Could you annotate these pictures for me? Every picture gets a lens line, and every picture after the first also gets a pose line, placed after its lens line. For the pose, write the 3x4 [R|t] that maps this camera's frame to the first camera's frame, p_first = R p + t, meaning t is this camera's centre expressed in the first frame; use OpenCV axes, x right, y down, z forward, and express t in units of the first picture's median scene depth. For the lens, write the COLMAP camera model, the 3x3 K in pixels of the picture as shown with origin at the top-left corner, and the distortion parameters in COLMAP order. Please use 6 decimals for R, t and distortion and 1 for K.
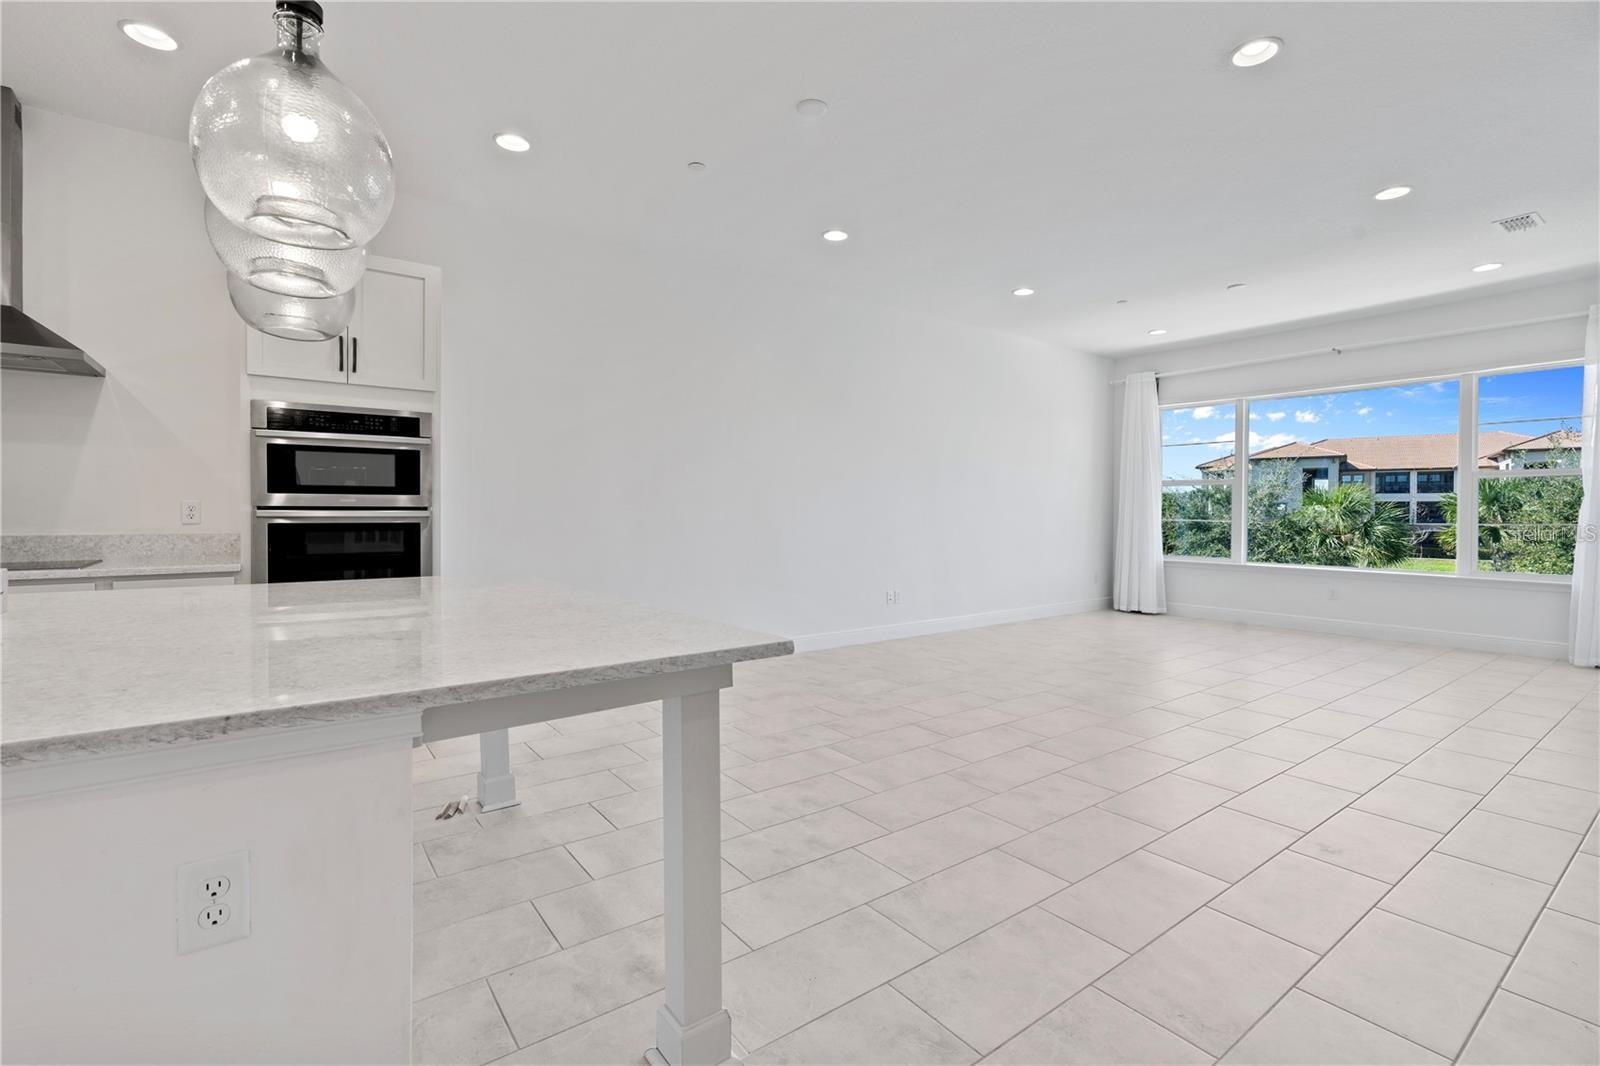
lens RADIAL K [[737.8, 0, 793.5], [0, 737.8, 525.7], [0, 0, 1]] dist [-0.004789, 0.000027]
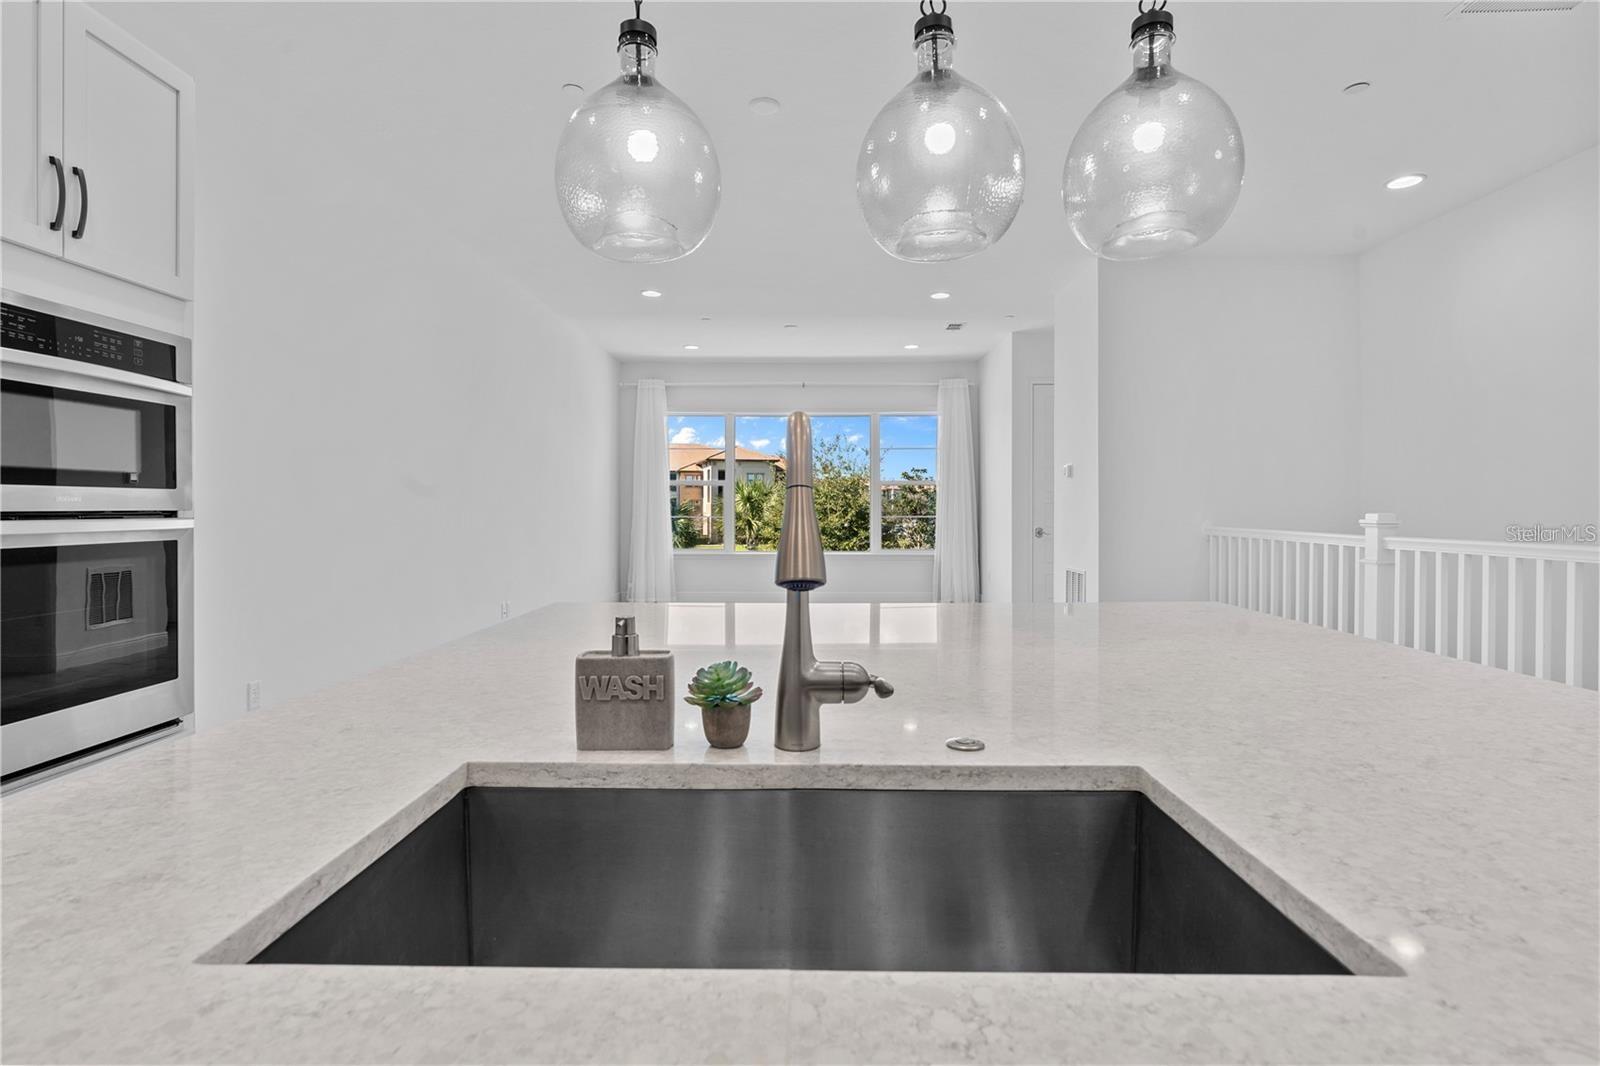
lens RADIAL K [[799.1, 0, 799.6], [0, 799.1, 516.9], [0, 0, 1]] dist [-0.002924, -0.000787]
pose [[0.610204, -0.013065, 0.792137, -0.722805], [0.019183, 0.999815, 0.001713, -0.014091], [-0.792012, 0.014151, 0.610341, 0.296424]]
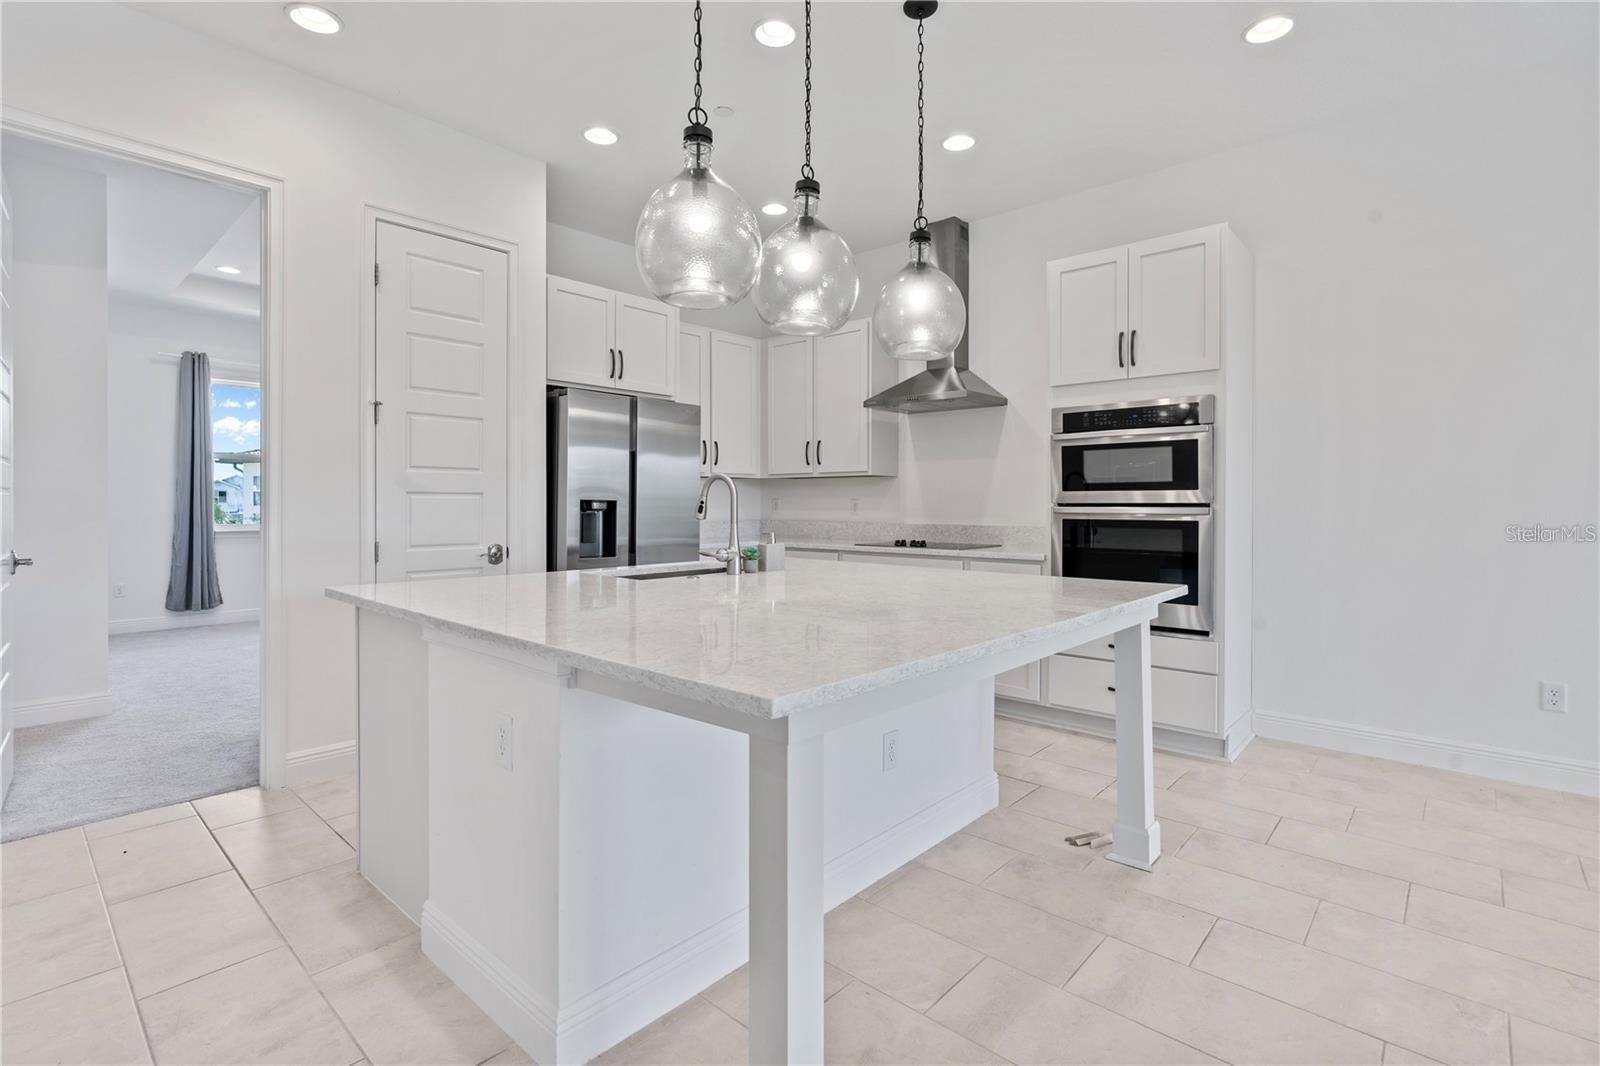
lens RADIAL K [[737.8, 0, 790.4], [0, 737.8, 520.1], [0, 0, 1]] dist [-0.004789, 0.000027]
pose [[0.195798, 0.017266, -0.980492, 0.273278], [-0.022008, 0.999671, 0.013209, -0.006980], [0.980397, 0.018992, 0.196113, 0.367014]]
